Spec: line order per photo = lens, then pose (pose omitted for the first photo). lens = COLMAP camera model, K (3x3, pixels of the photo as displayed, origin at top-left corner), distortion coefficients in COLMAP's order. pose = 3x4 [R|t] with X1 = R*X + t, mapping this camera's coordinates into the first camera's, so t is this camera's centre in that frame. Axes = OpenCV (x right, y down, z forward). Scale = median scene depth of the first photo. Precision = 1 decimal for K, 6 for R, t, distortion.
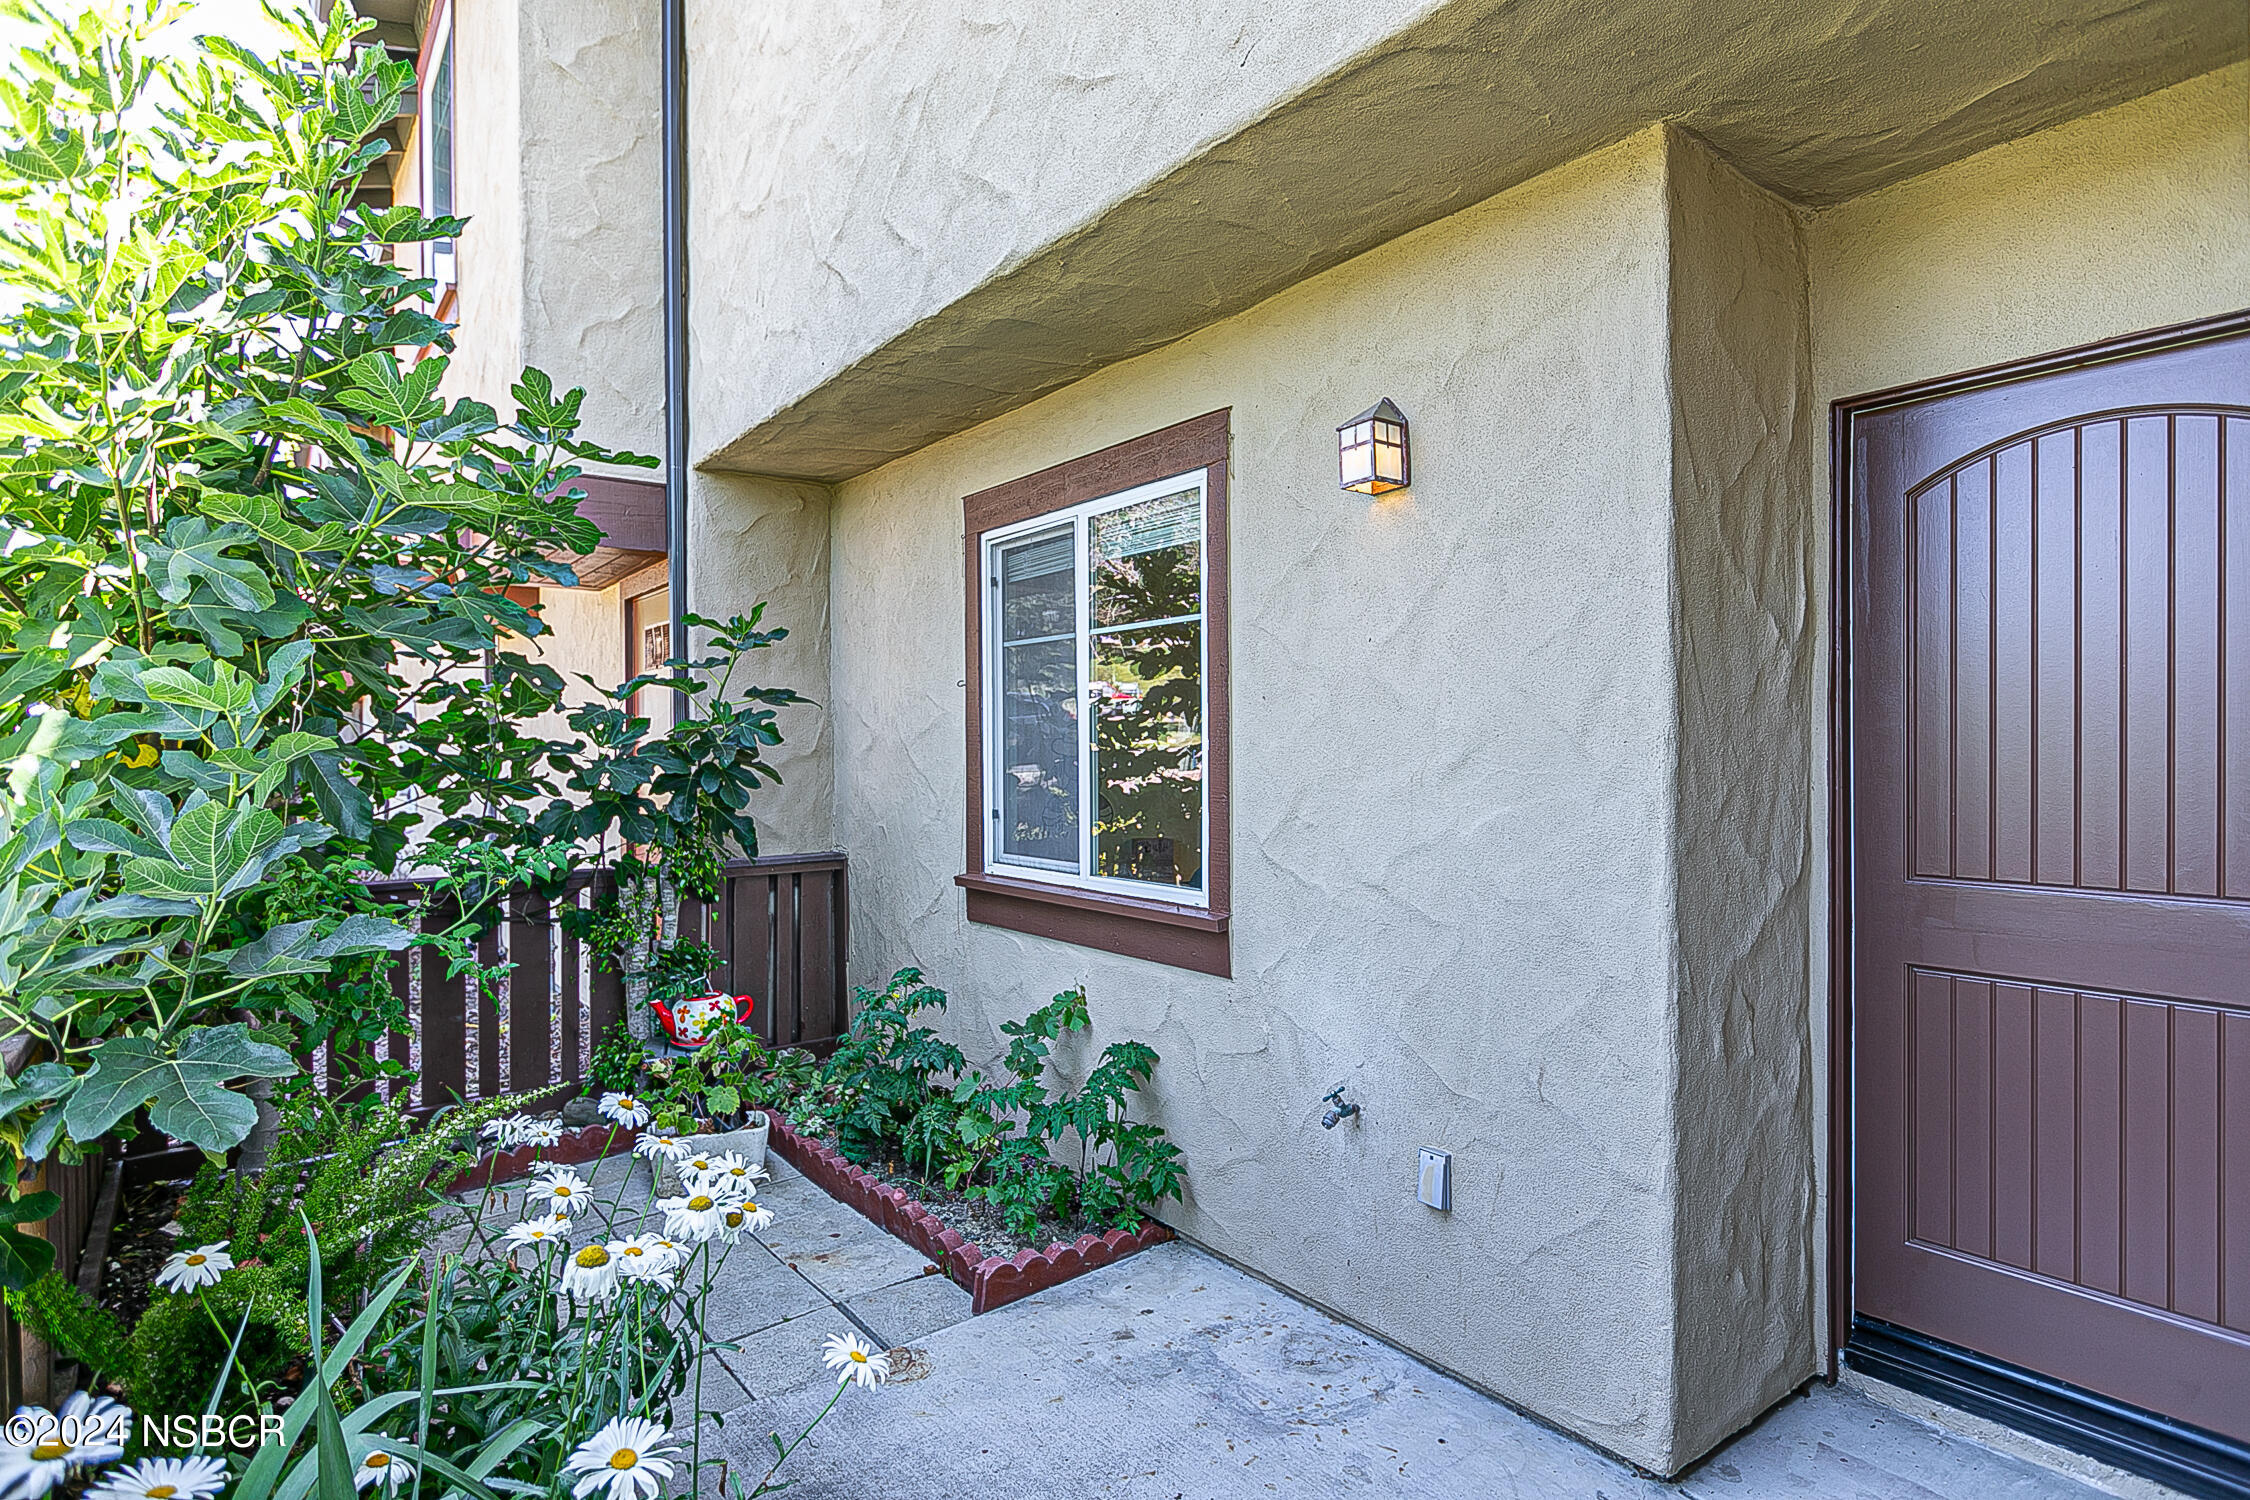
lens RADIAL K [[1162.0, 0, 1128.3], [0, 1162.0, 751.3], [0, 0, 1]] dist [0.005799, -0.001432]
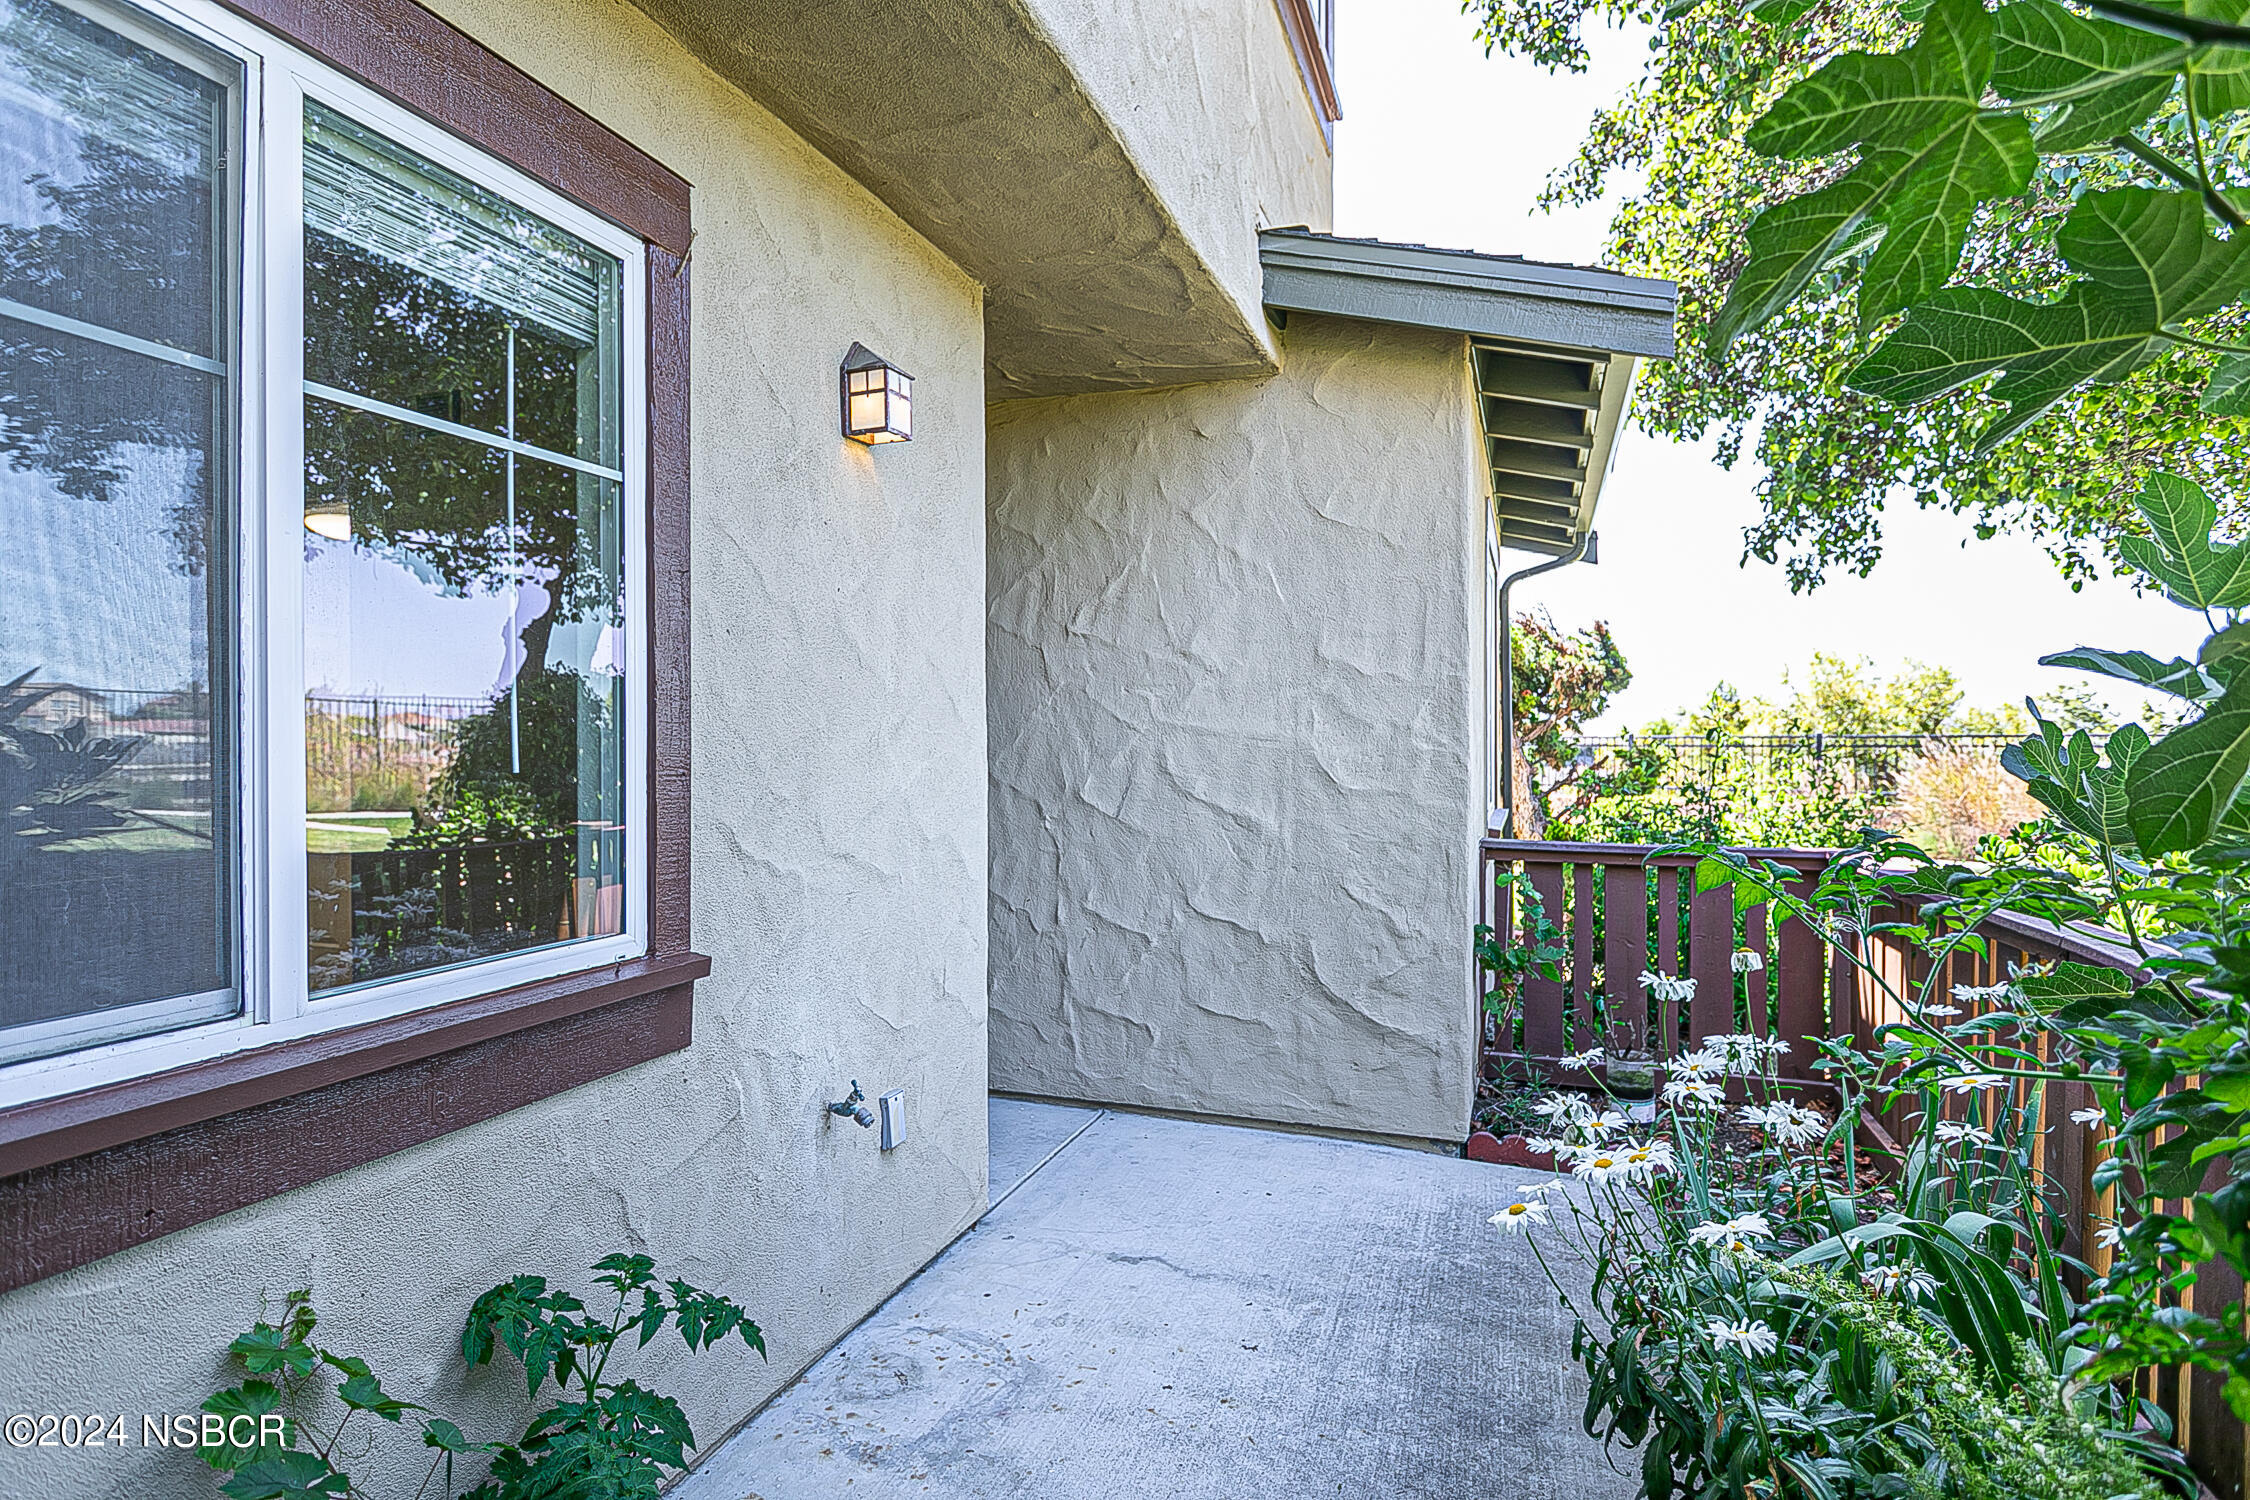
lens RADIAL K [[1162.0, 0, 1124.6], [0, 1162.0, 749.2], [0, 0, 1]] dist [0.005799, -0.001432]
pose [[-0.539314, -0.002254, 0.842102, -0.507866], [0.004551, 0.999974, 0.005591, 0.019688], [-0.842092, 0.006848, -0.539290, 0.961253]]
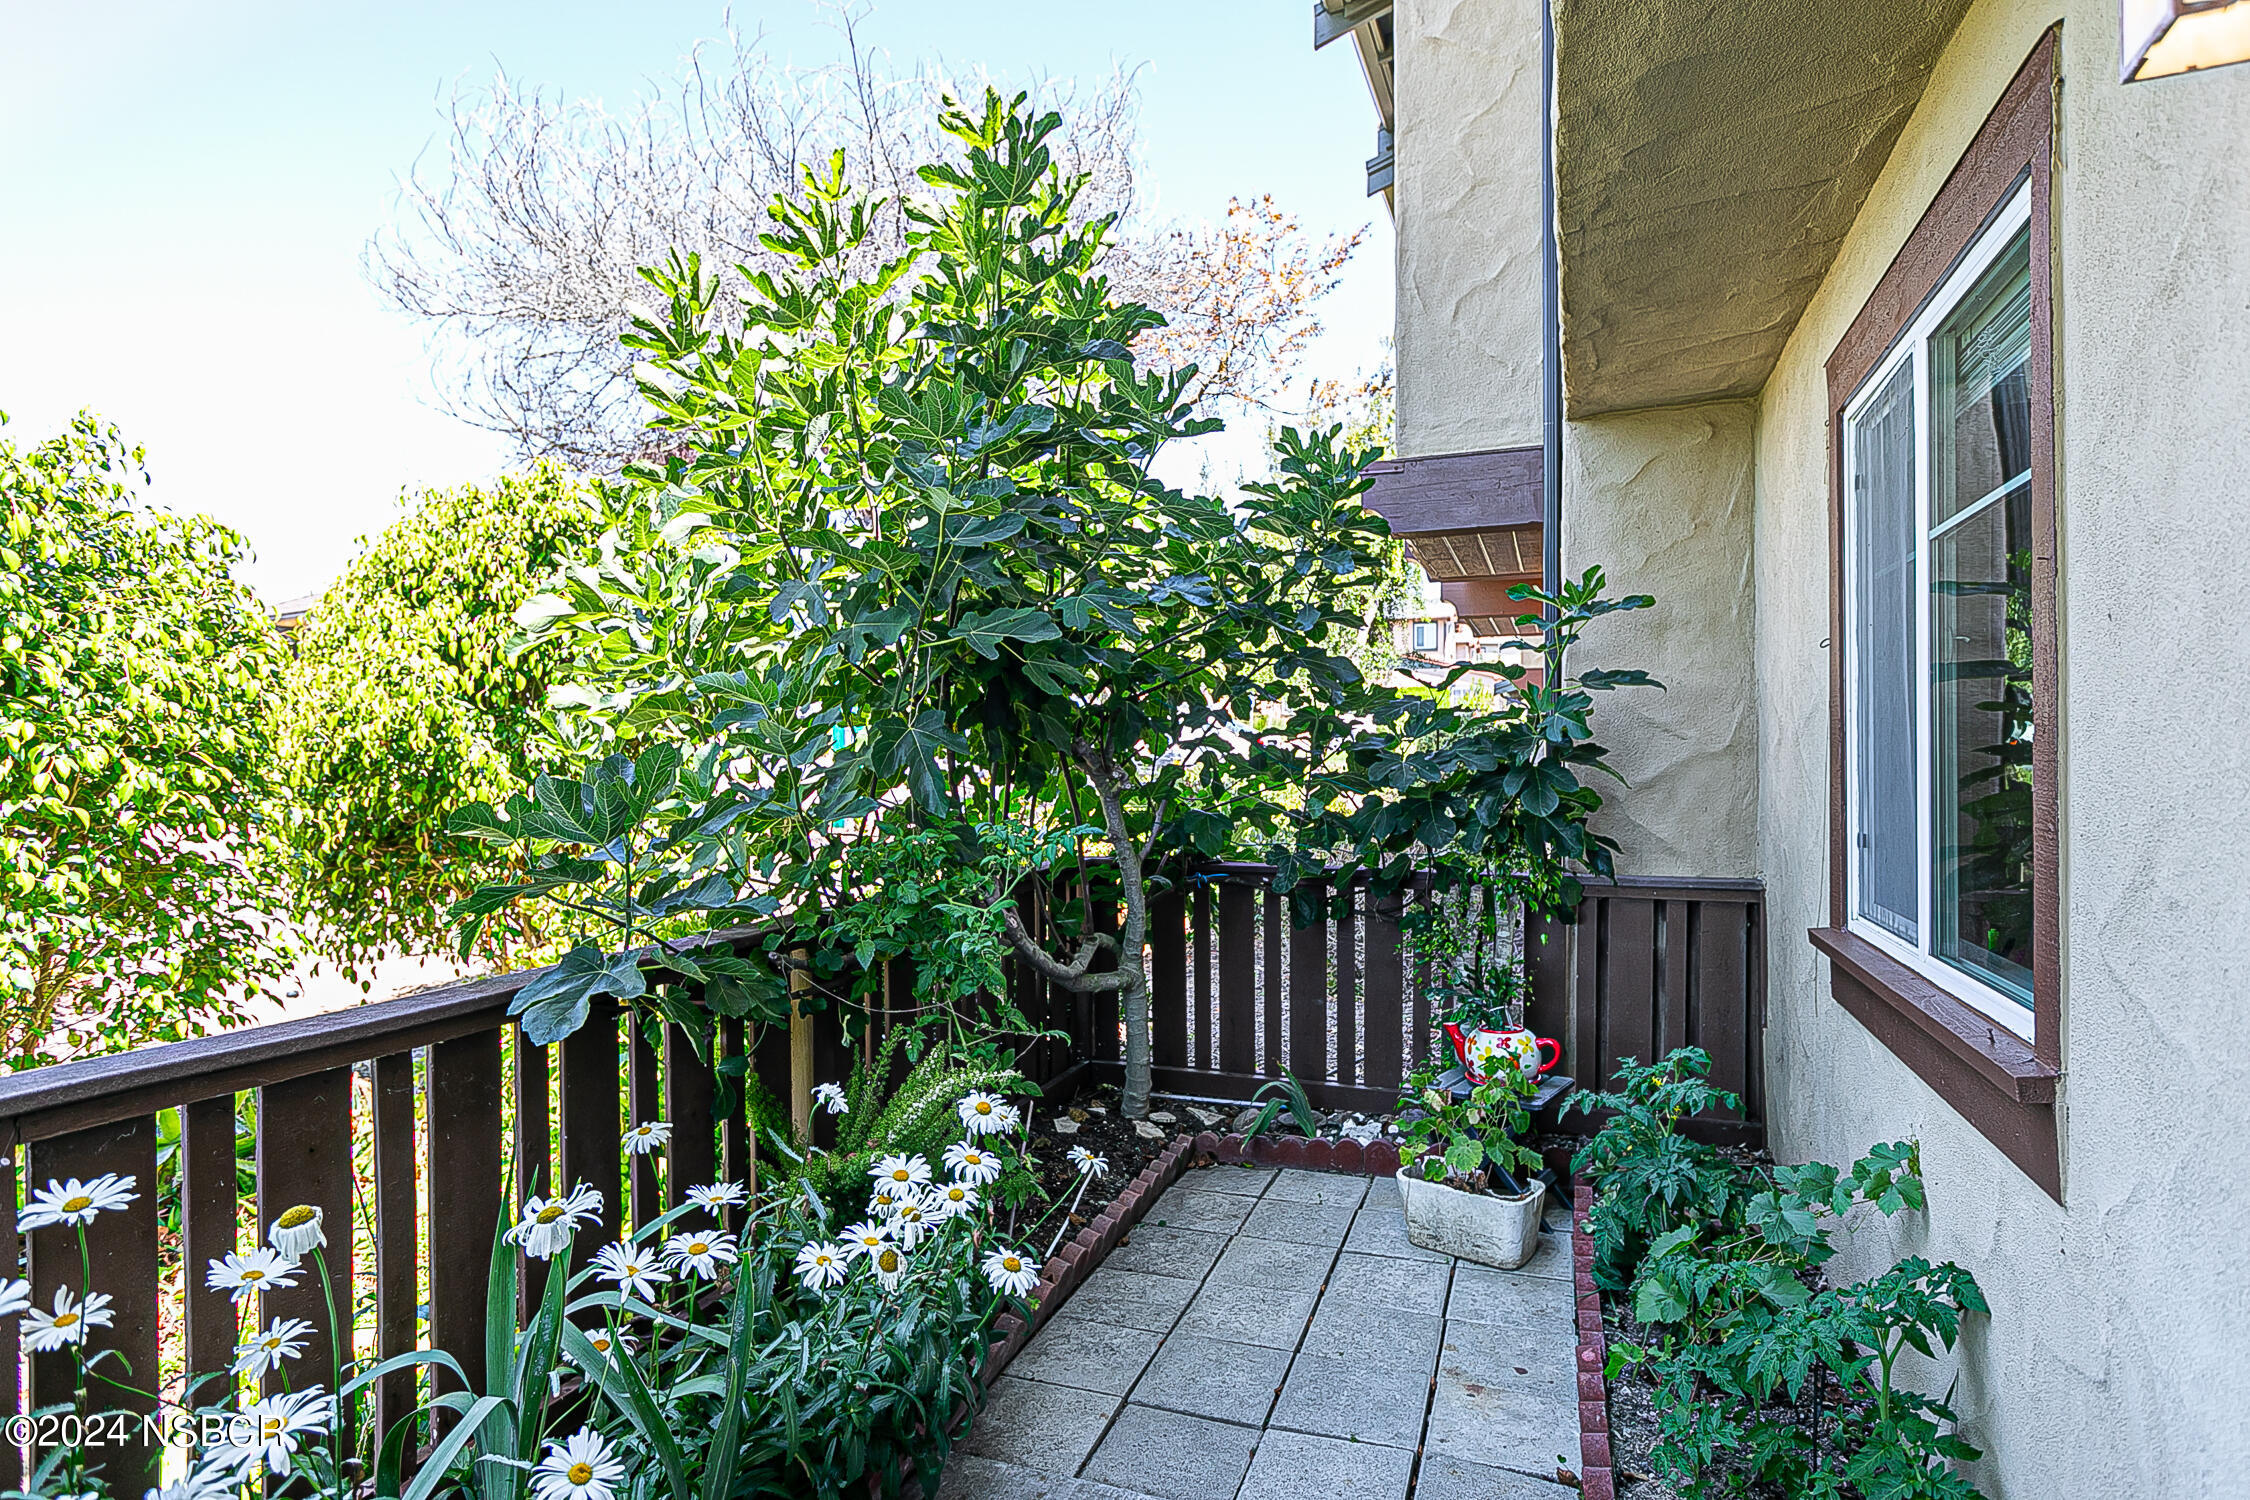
lens RADIAL K [[1162.0, 0, 1125.1], [0, 1162.0, 751.3], [0, 0, 1]] dist [0.005799, -0.001432]
pose [[0.516769, 0.000678, -0.856125, 0.252103], [-0.004445, 0.999988, -0.001891, 0.008091], [0.856113, 0.004782, 0.516766, 0.348244]]
